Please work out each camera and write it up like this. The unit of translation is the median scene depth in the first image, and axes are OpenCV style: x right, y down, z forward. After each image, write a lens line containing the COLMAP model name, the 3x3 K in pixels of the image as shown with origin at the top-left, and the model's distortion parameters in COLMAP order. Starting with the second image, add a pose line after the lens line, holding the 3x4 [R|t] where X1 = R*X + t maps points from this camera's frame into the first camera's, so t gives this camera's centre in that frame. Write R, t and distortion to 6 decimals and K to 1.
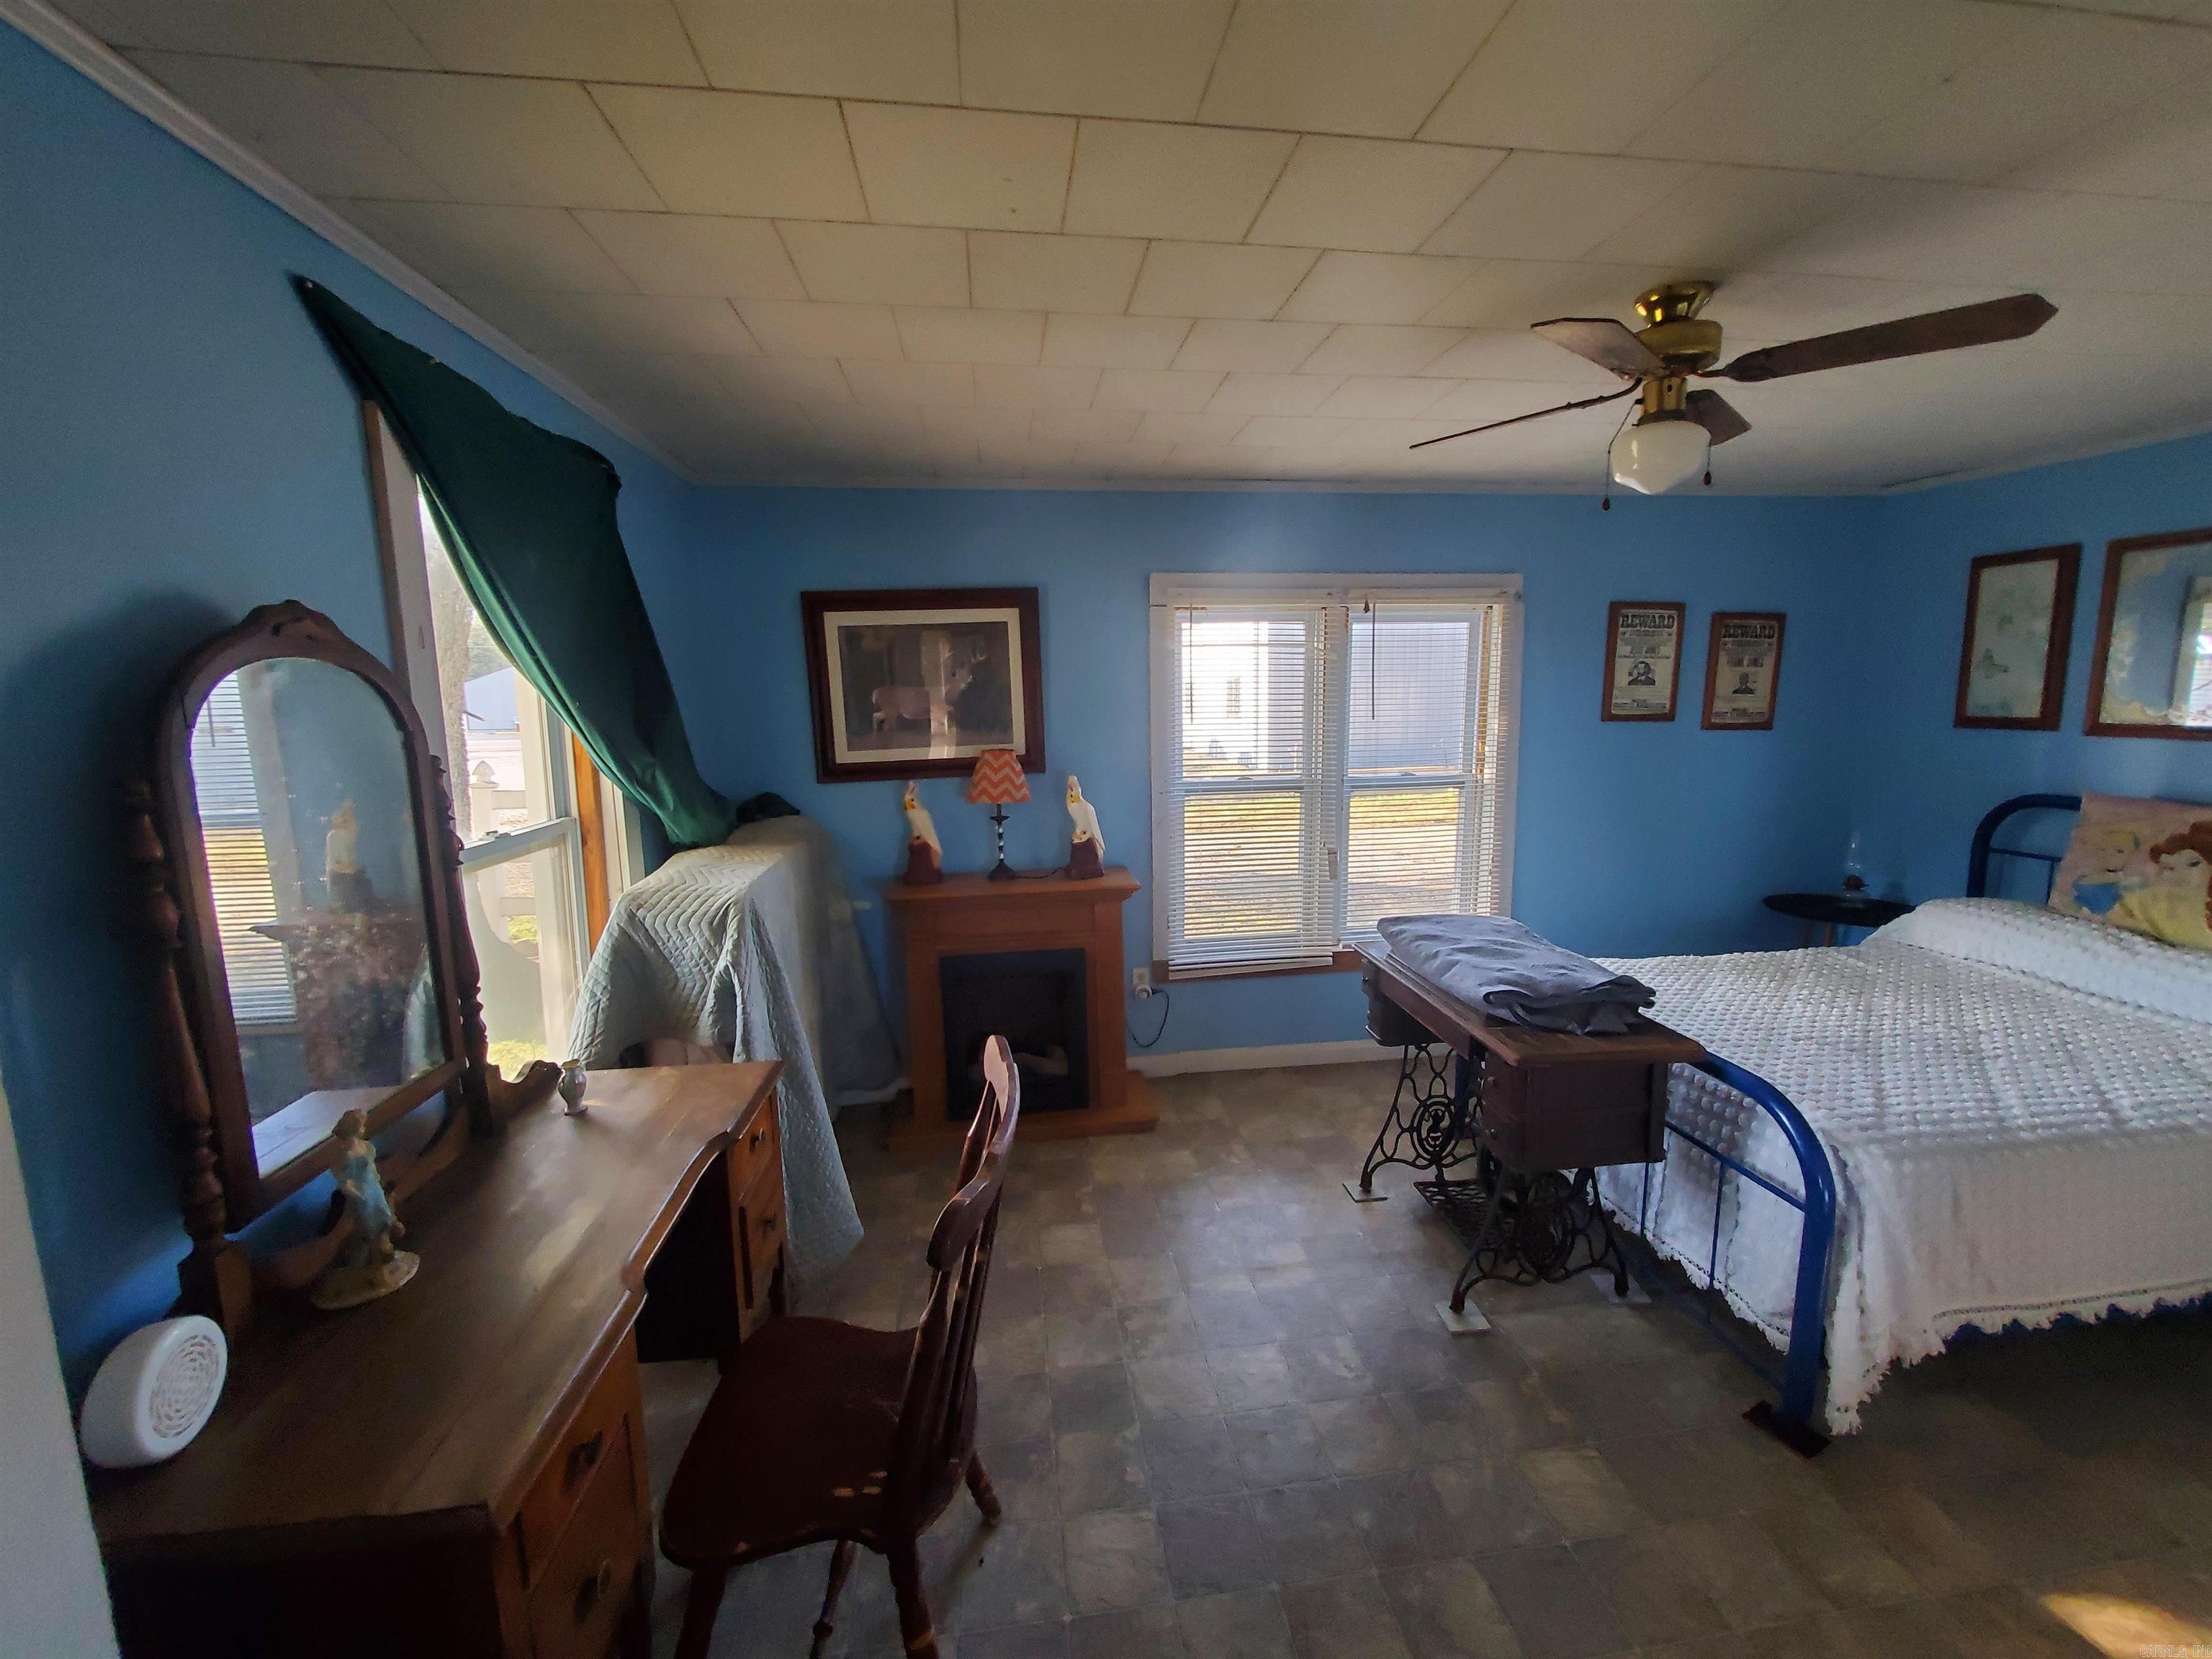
lens RADIAL K [[875.5, 0, 1109.6], [0, 875.5, 821.2], [0, 0, 1]] dist [-0.001411, -0.000325]
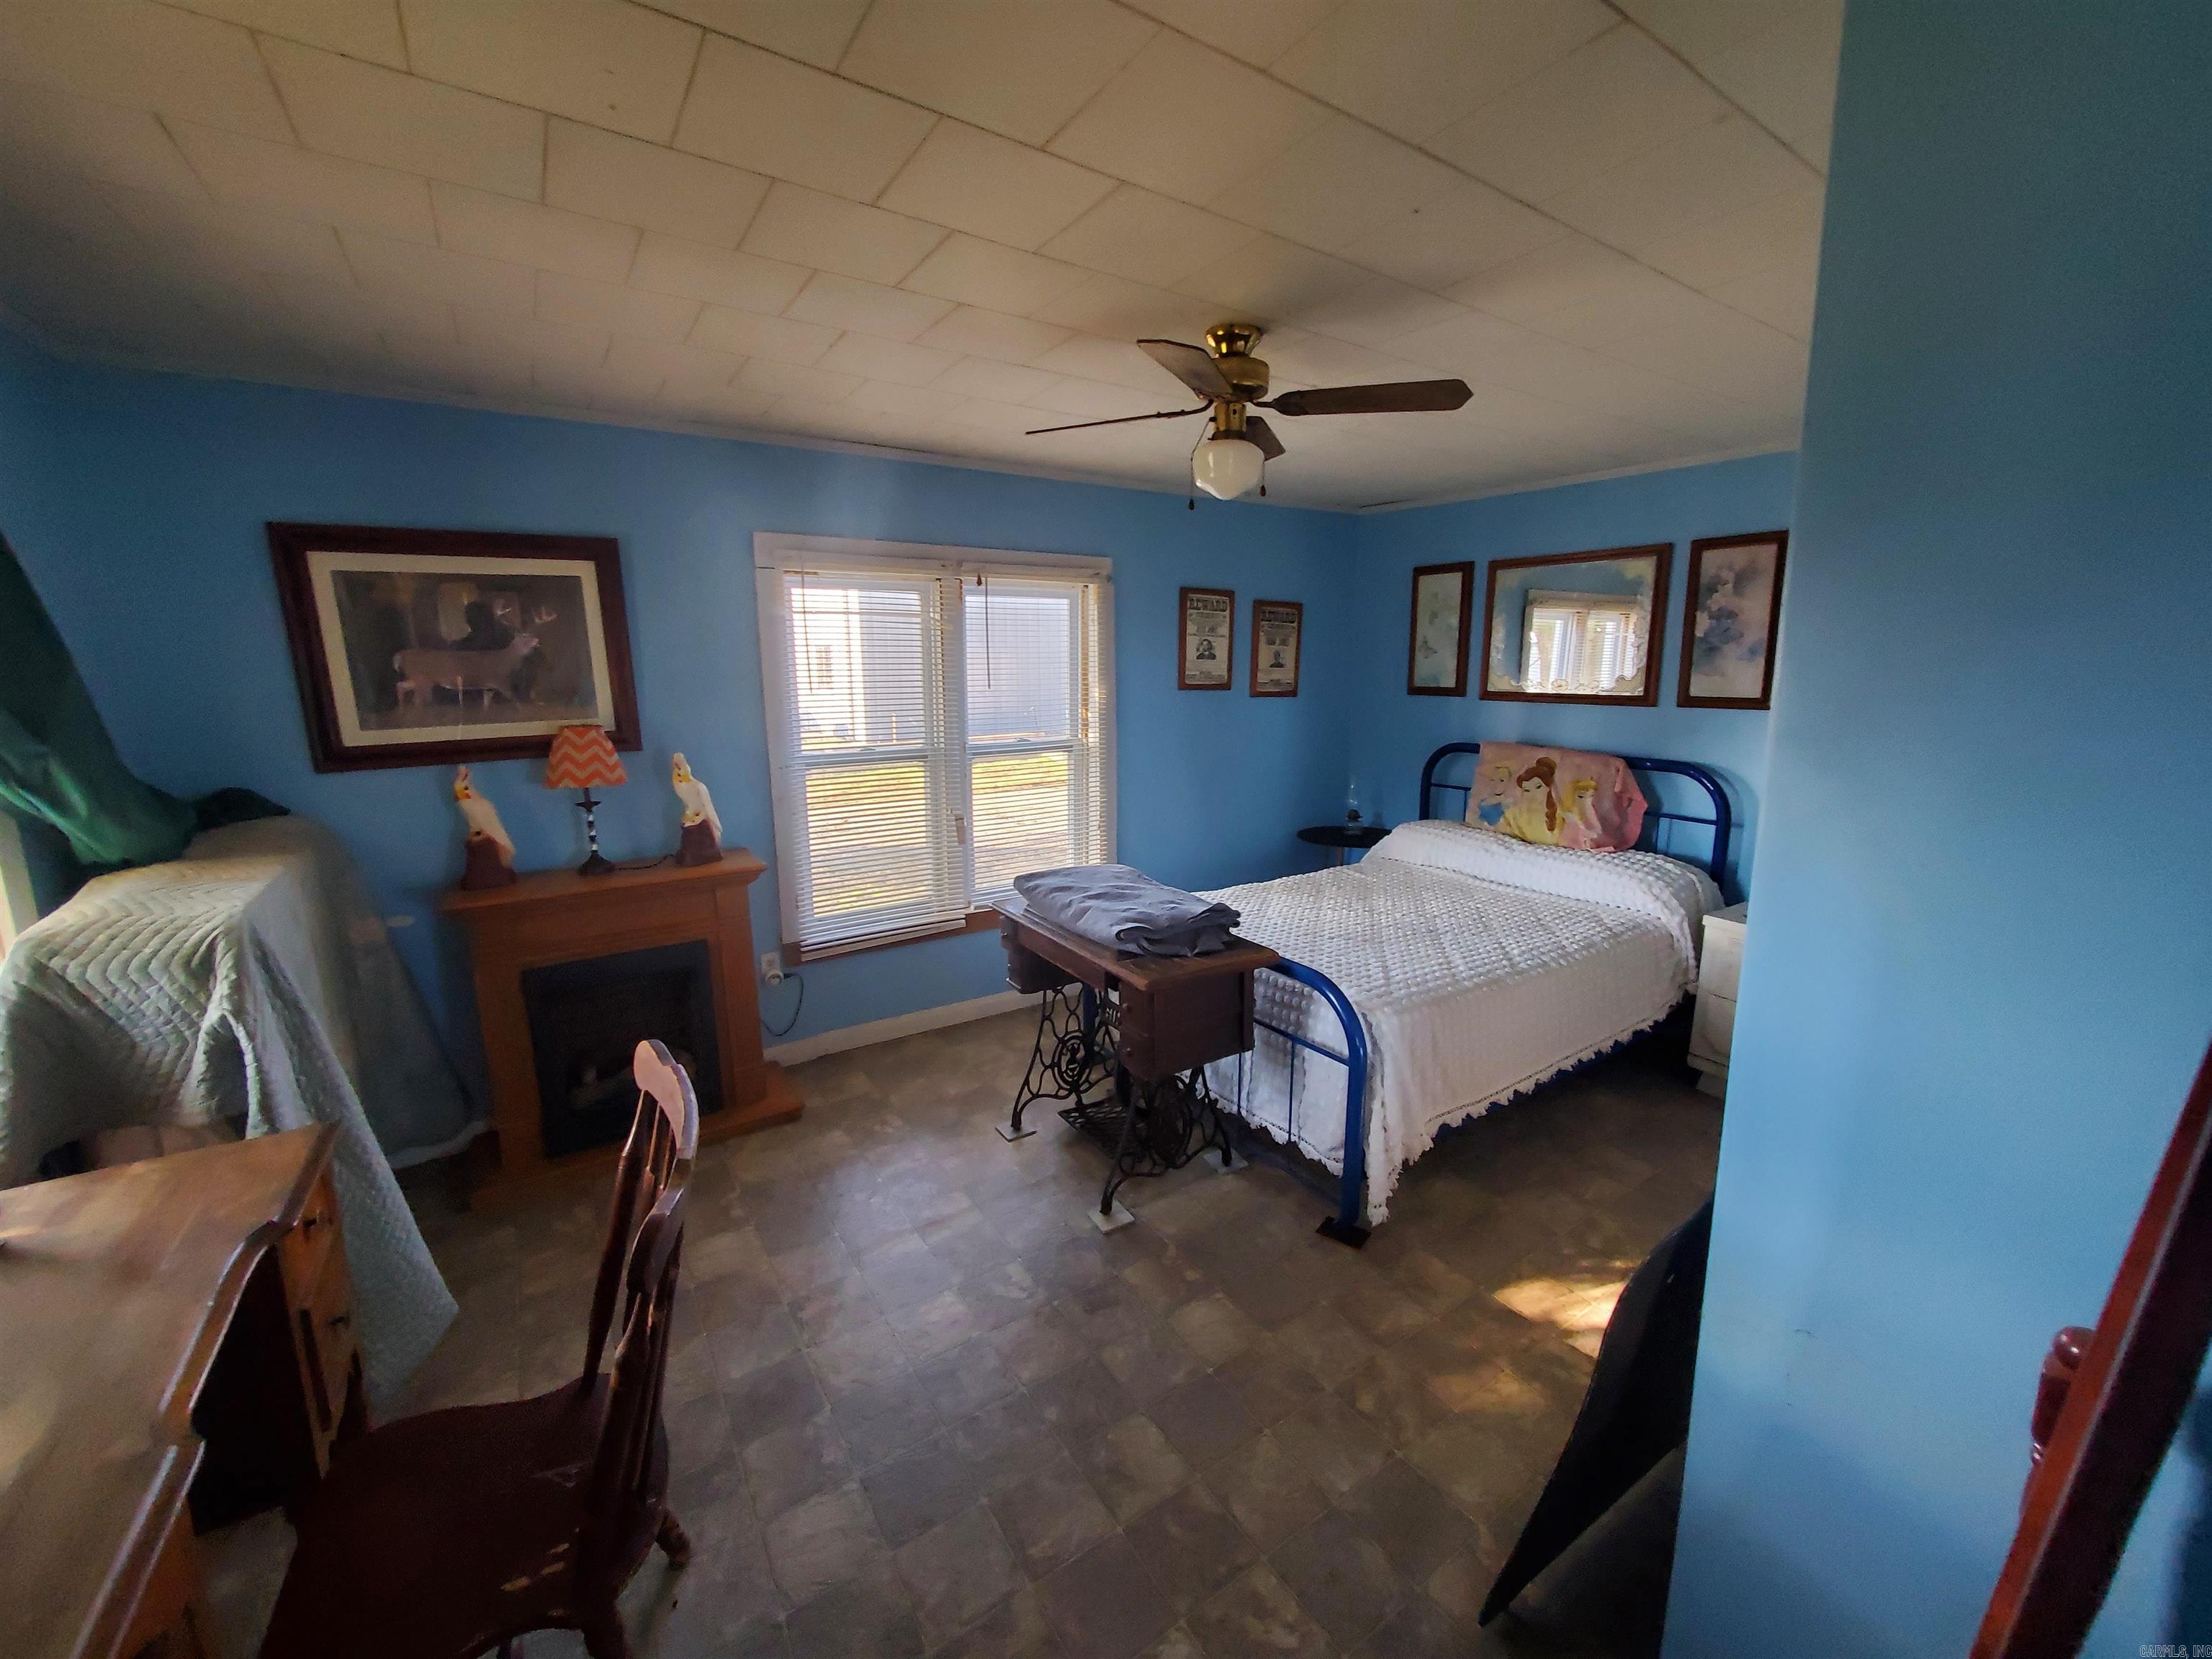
lens RADIAL K [[875.5, 0, 1109.6], [0, 875.5, 821.2], [0, 0, 1]] dist [-0.001411, -0.000325]
pose [[0.898313, -0.067149, 0.434194, -0.045879], [0.052672, 0.997584, 0.045306, 0.001728], [-0.436187, -0.017829, 0.899679, -0.010593]]
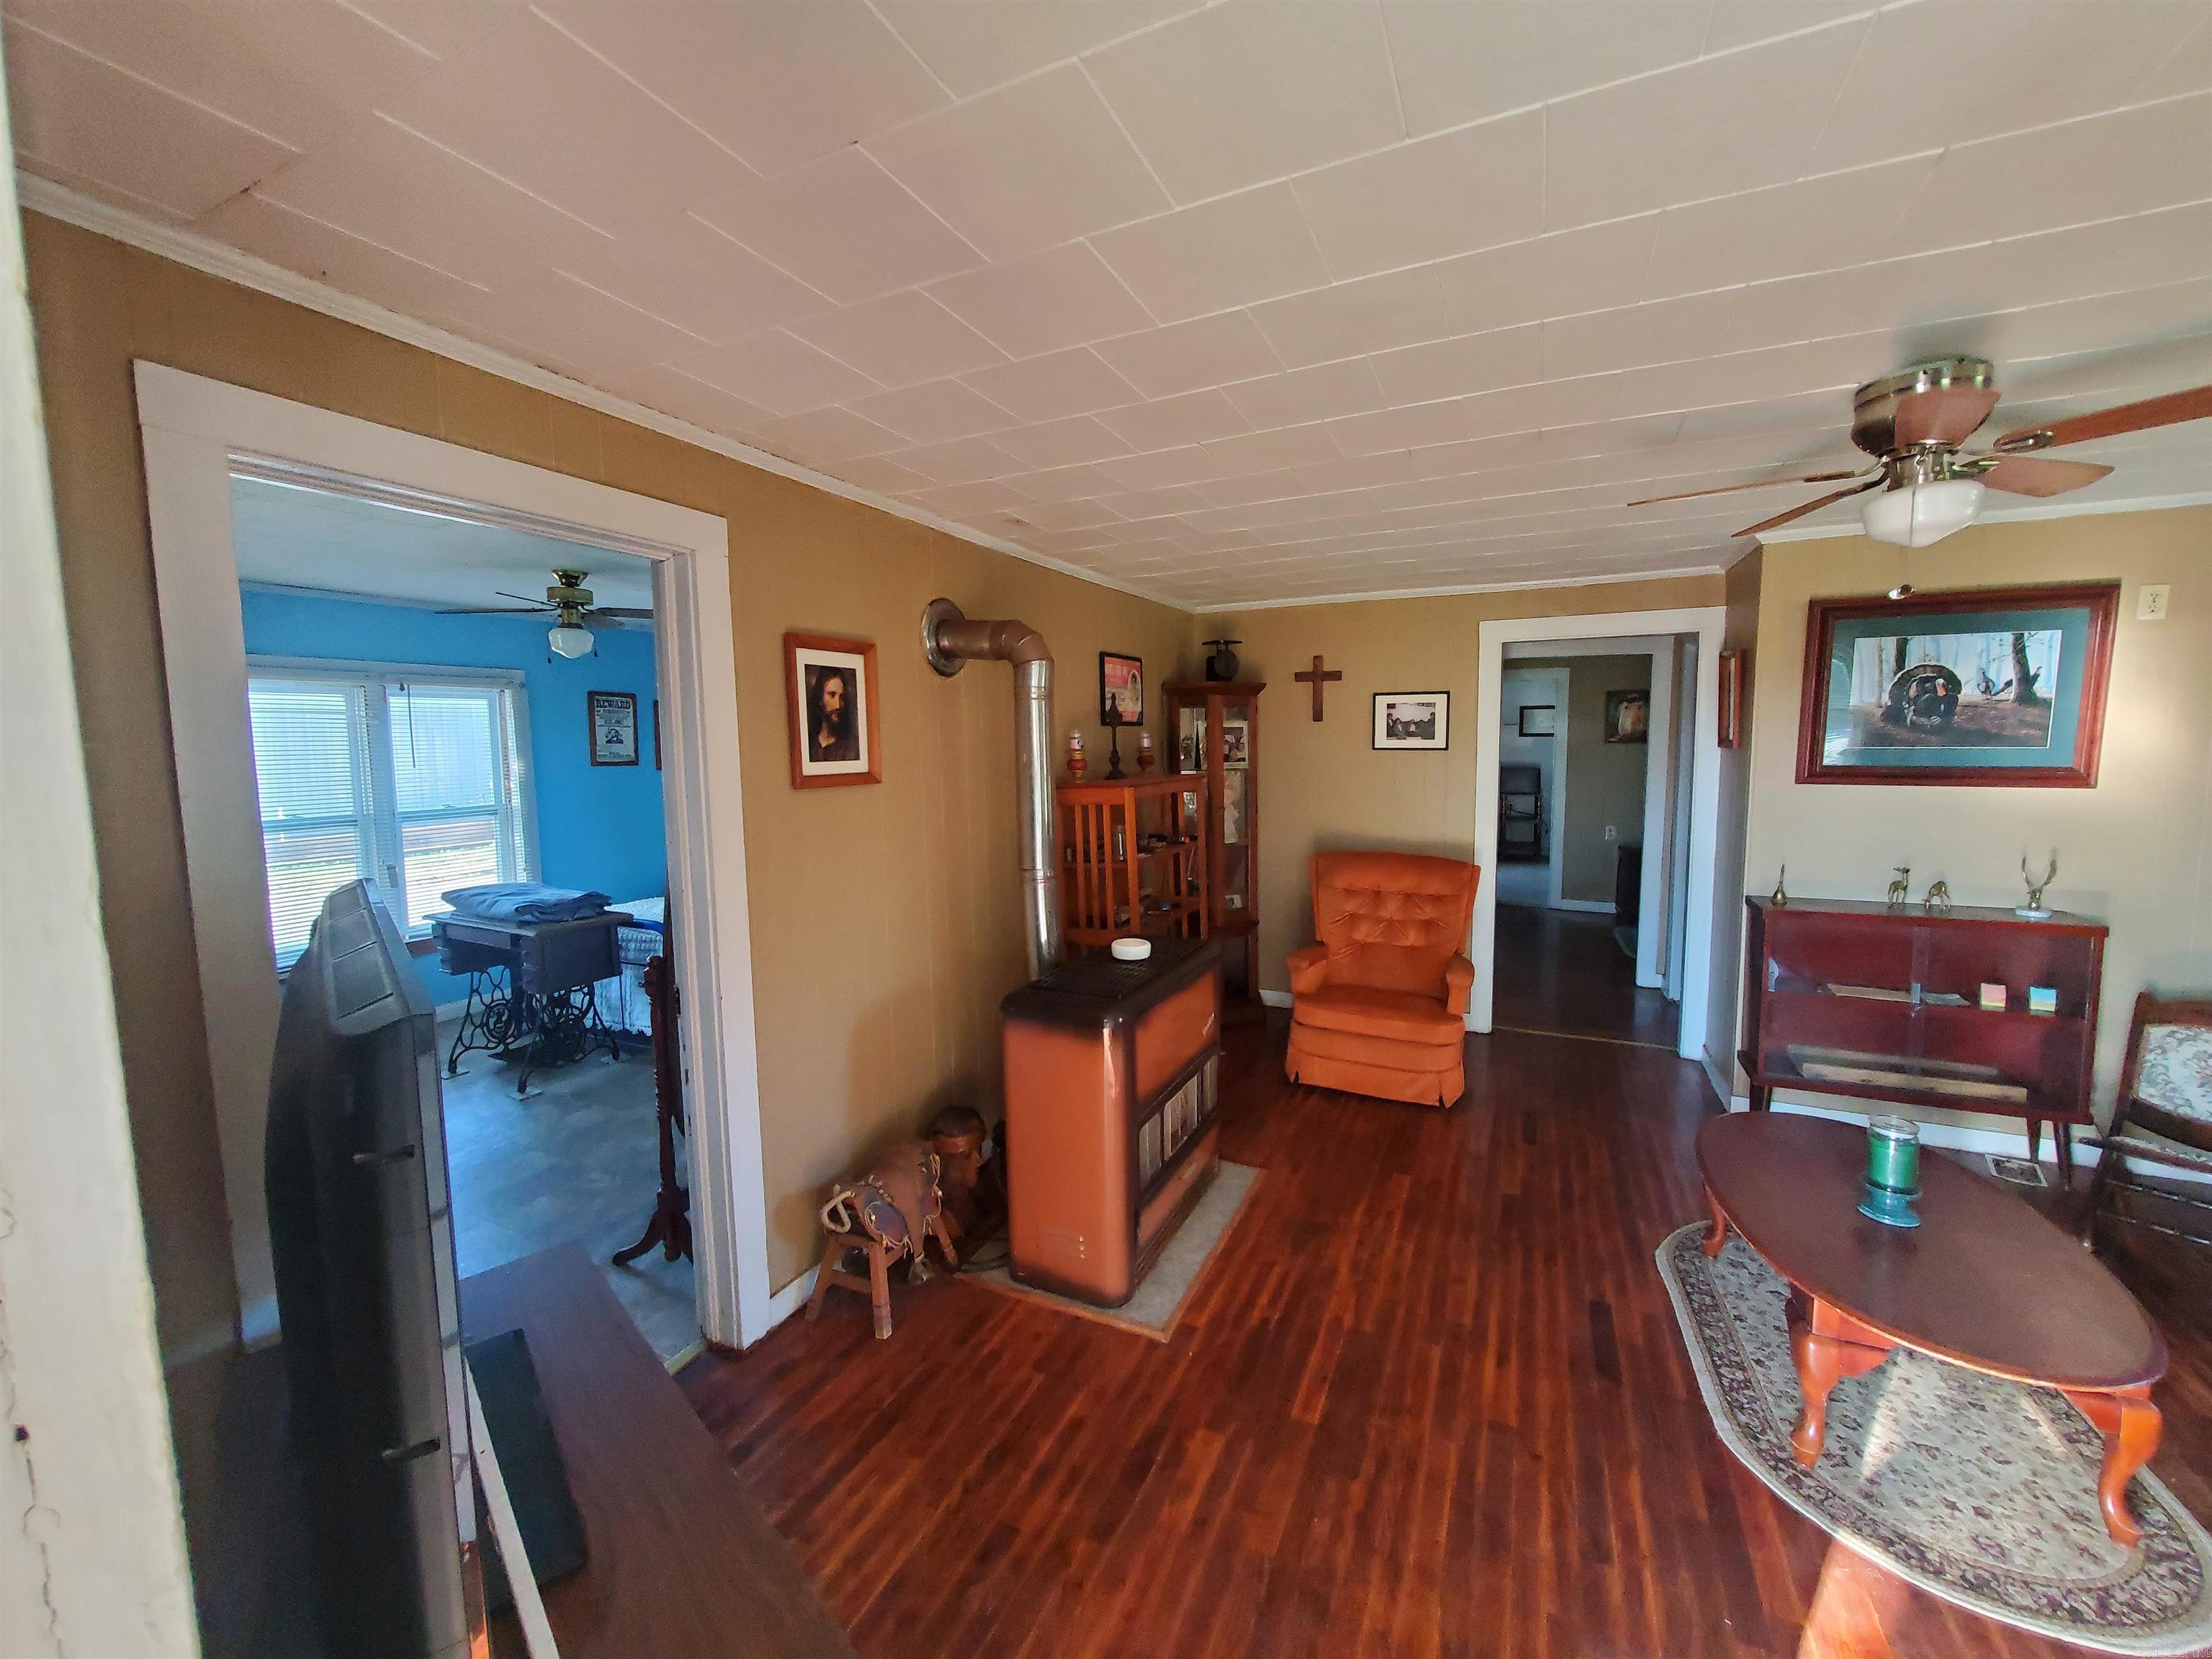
lens RADIAL K [[882.9, 0, 1109.6], [0, 882.9, 819.1], [0, 0, 1]] dist [-0.000124, -0.000040]
pose [[0.557266, -0.068498, 0.827504, -0.309393], [0.120881, 0.992667, 0.000765, 0.118980], [-0.821488, 0.099603, 0.561460, -0.840783]]
